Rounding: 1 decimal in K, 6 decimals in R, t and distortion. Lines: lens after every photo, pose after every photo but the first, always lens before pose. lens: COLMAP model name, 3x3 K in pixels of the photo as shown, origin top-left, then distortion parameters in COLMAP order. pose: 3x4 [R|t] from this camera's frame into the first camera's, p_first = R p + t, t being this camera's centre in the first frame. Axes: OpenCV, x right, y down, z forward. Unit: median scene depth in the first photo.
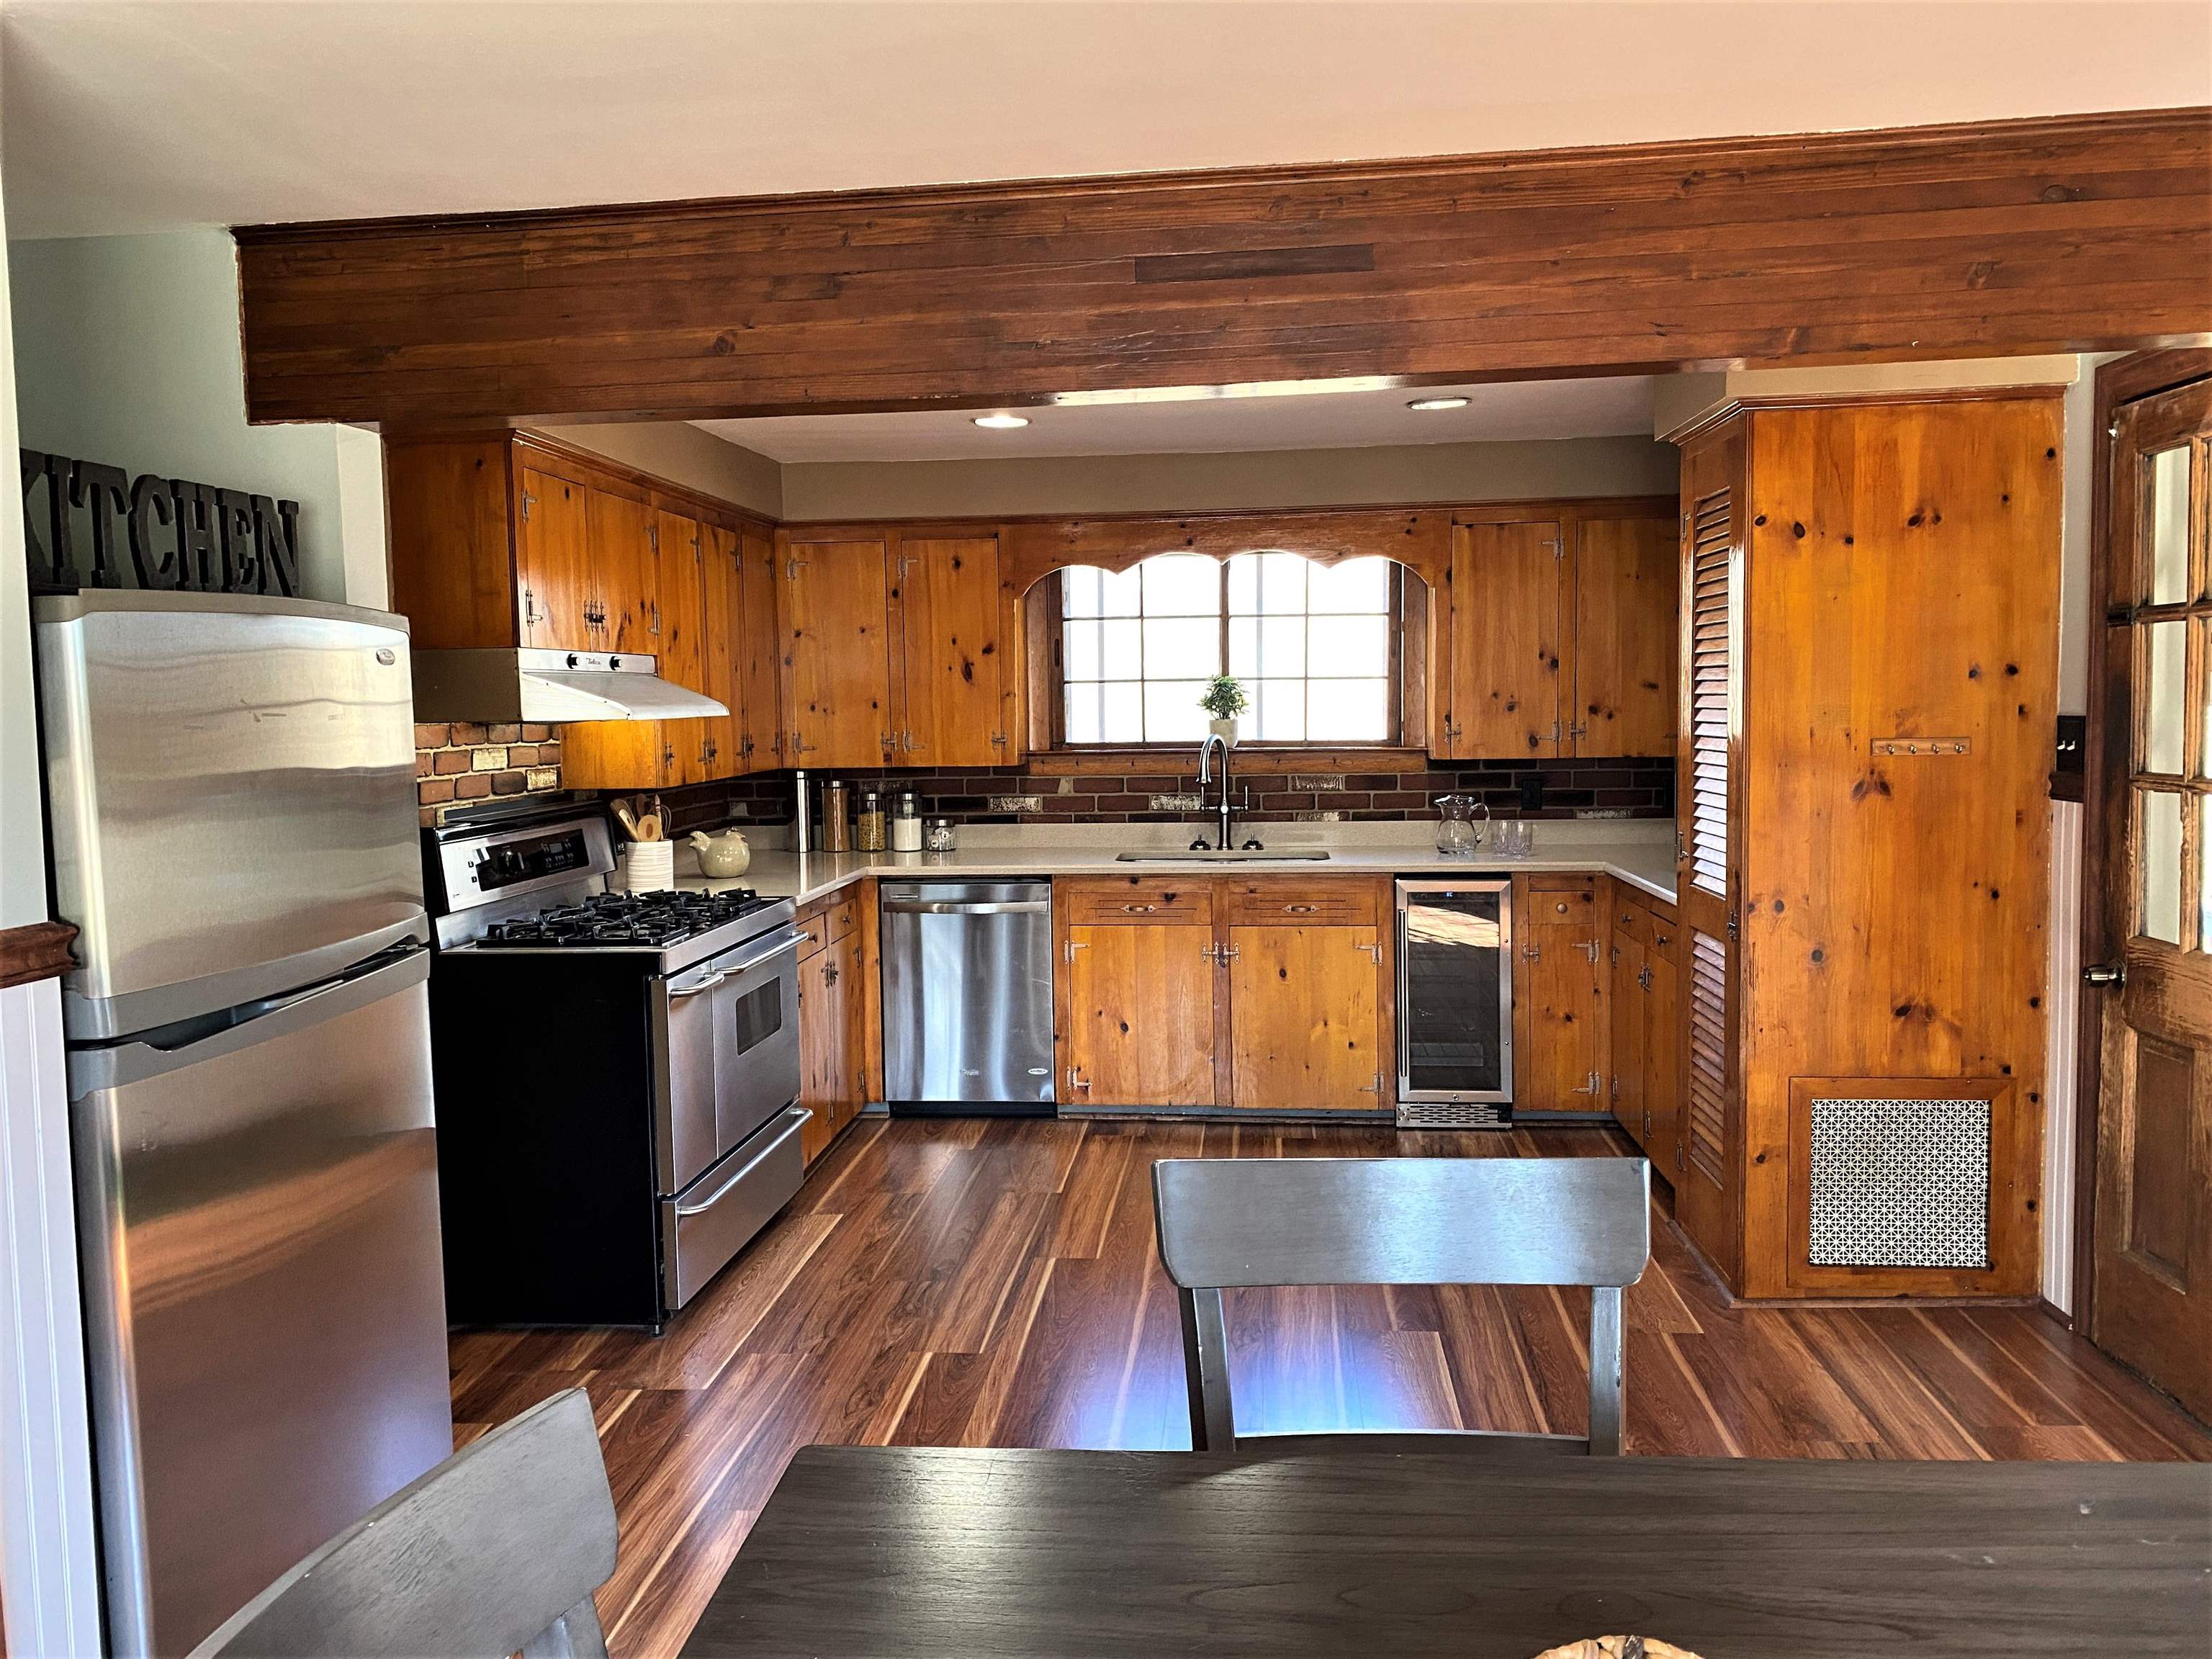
lens RADIAL K [[1700.5, 0, 1106.0], [0, 1700.5, 829.5], [0, 0, 1]] dist [0.126394, -0.185472]
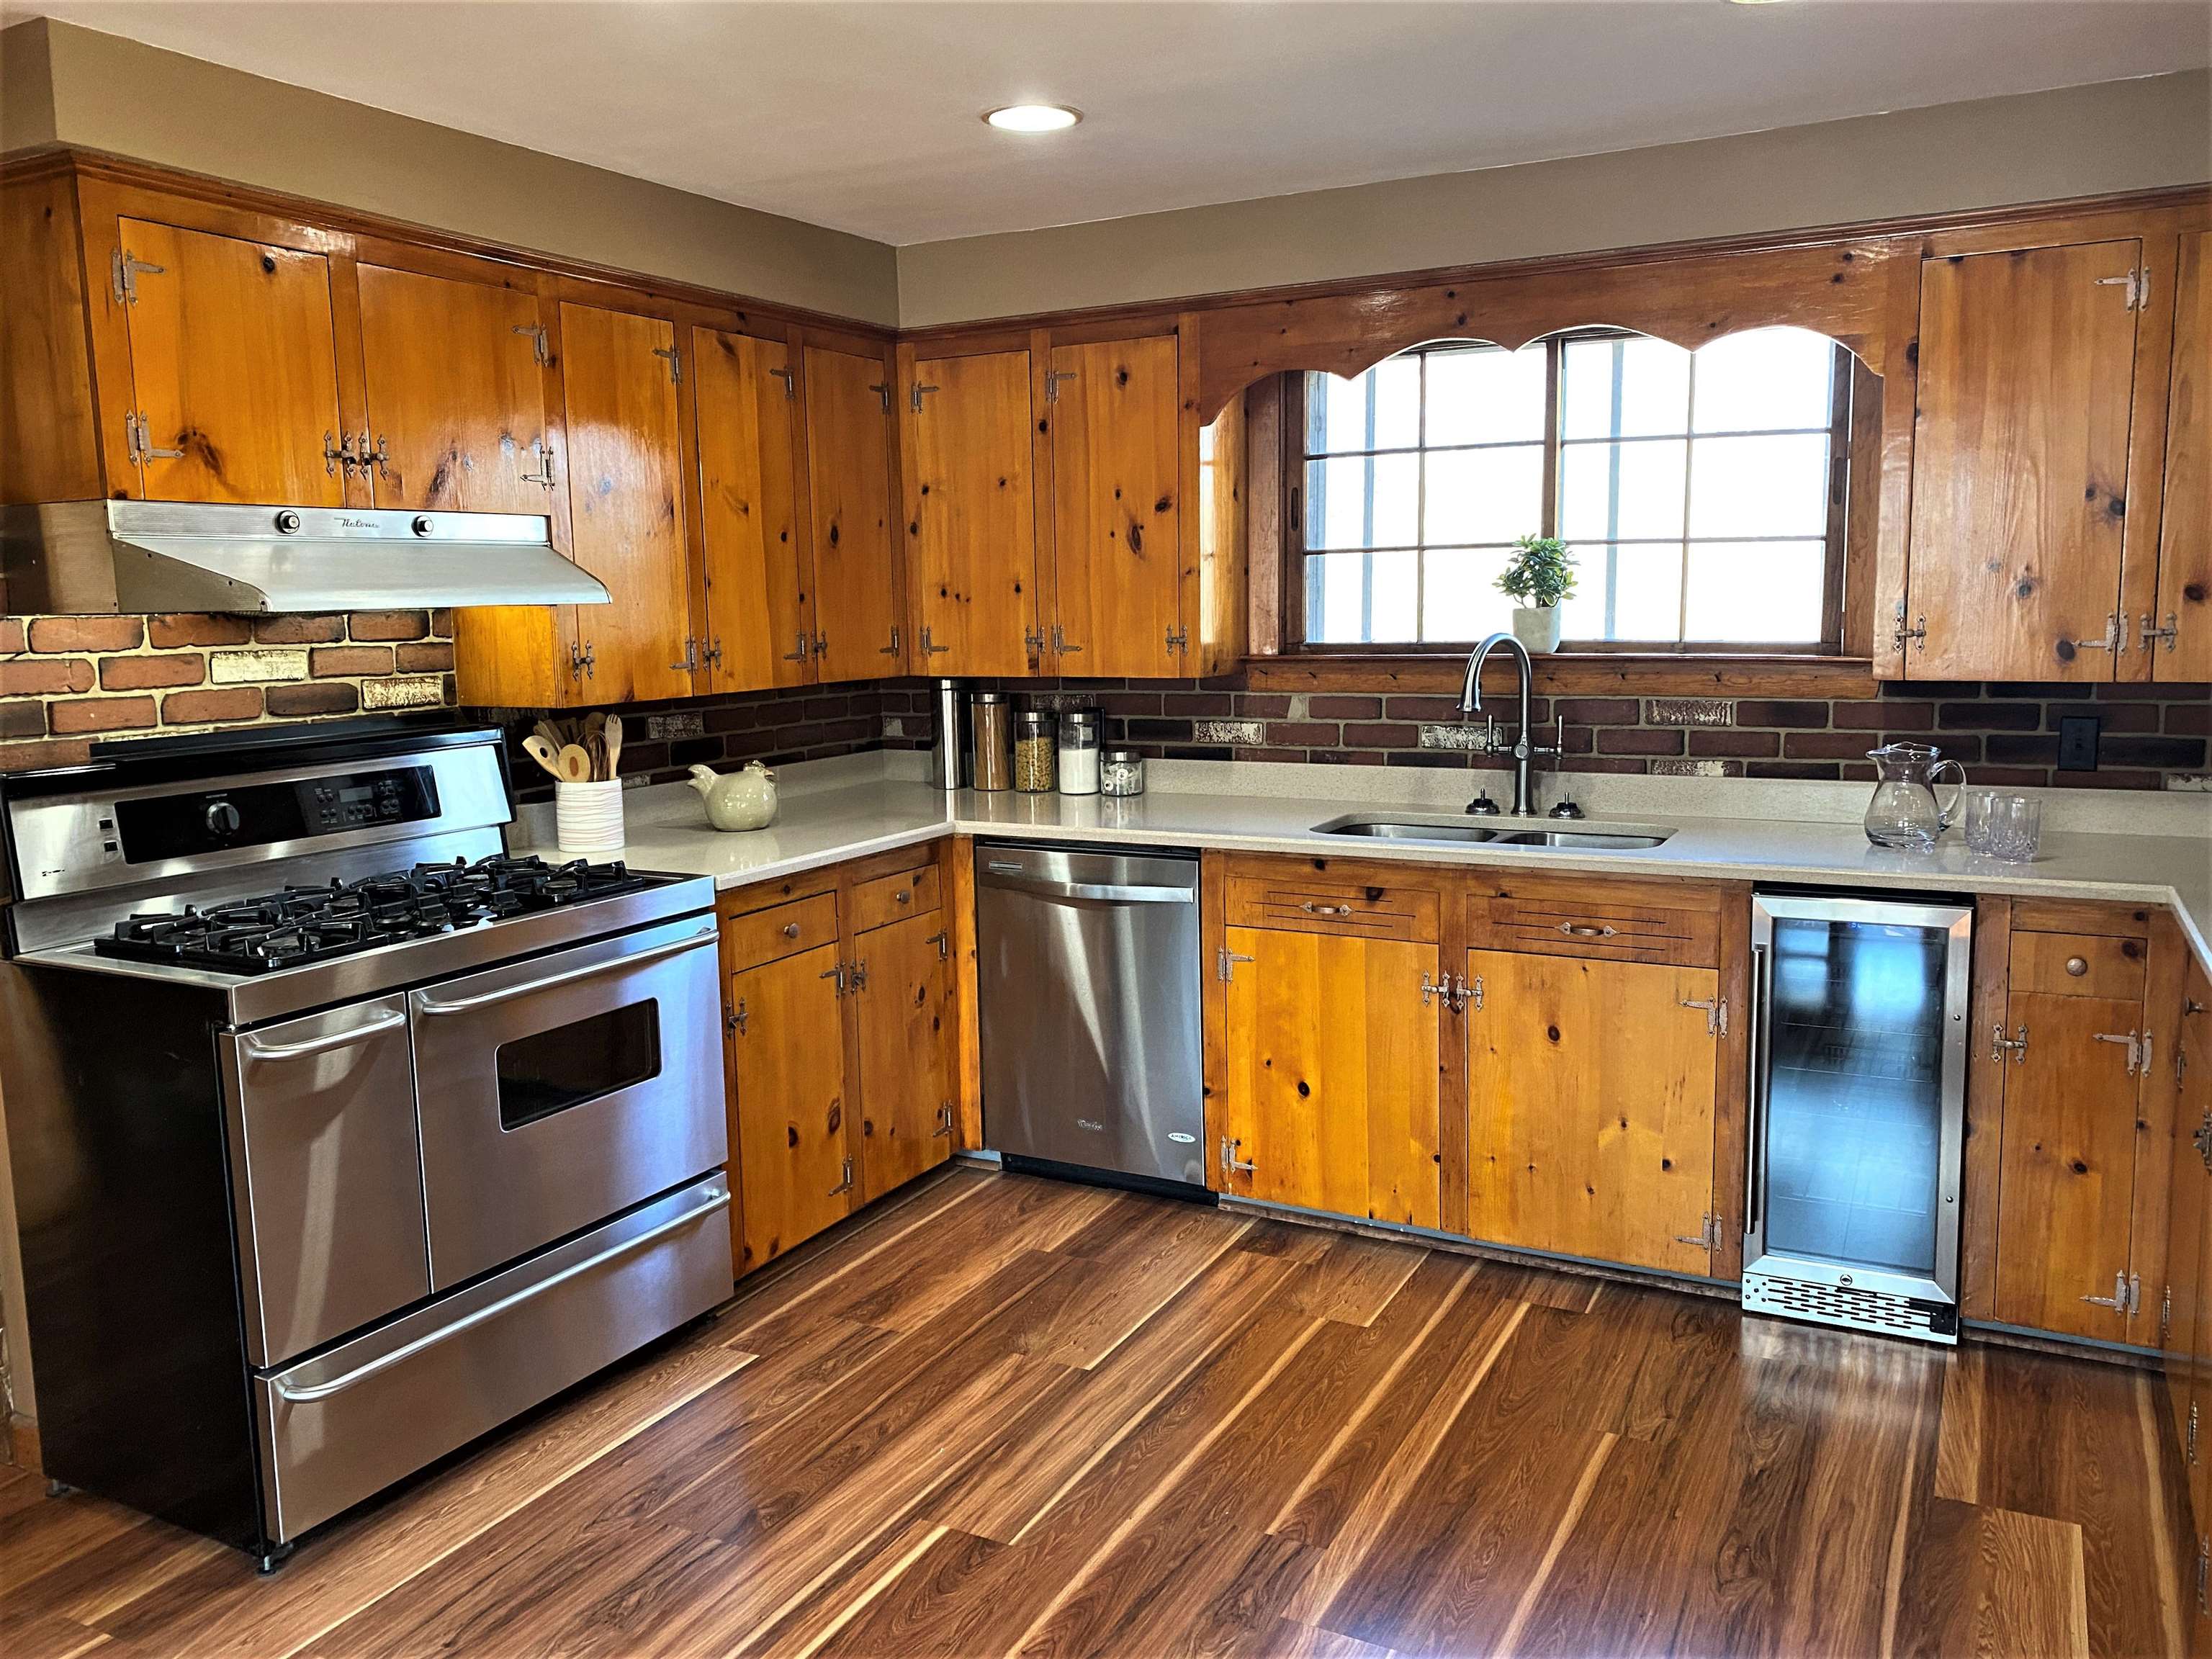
lens RADIAL K [[1690.5, 0, 1087.2], [0, 1690.5, 823.3], [0, 0, 1]] dist [0.066256, -0.140610]
pose [[0.920619, 0.050334, -0.387205, 0.173117], [-0.025715, 0.997319, 0.068503, -0.025351], [0.389615, -0.053108, 0.919445, 0.371592]]
